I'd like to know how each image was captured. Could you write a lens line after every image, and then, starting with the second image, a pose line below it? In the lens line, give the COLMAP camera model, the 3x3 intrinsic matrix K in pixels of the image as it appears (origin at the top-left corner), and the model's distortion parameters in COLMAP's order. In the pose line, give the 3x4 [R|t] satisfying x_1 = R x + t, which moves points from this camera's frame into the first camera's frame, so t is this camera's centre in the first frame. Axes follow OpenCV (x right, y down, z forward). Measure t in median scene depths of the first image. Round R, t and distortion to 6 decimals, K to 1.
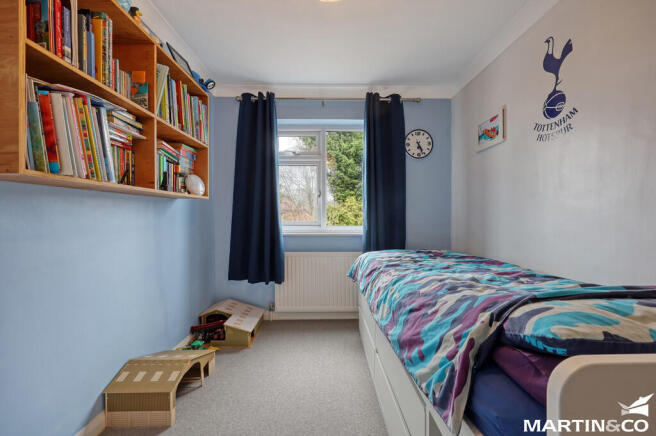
lens RADIAL K [[263.9, 0, 326.1], [0, 263.9, 217.9], [0, 0, 1]] dist [-0.000215, -0.000009]
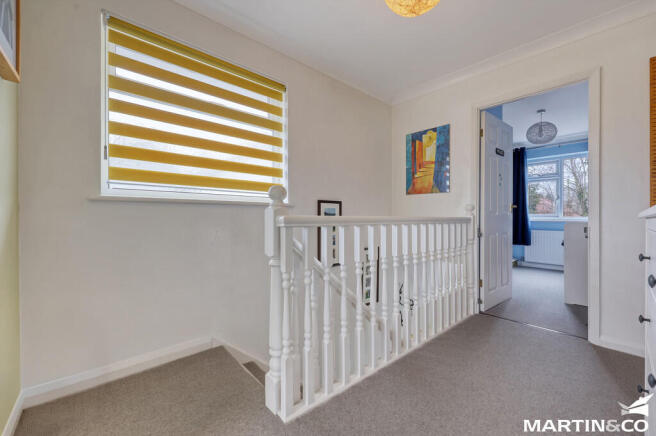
lens RADIAL K [[263.9, 0, 326.1], [0, 263.9, 217.9], [0, 0, 1]] dist [-0.000215, -0.000009]
pose [[0.656594, 0.002842, -0.754239, 0.295361], [-0.013522, 0.999877, -0.008004, 0.072856], [0.754123, 0.015454, 0.656551, -1.312355]]
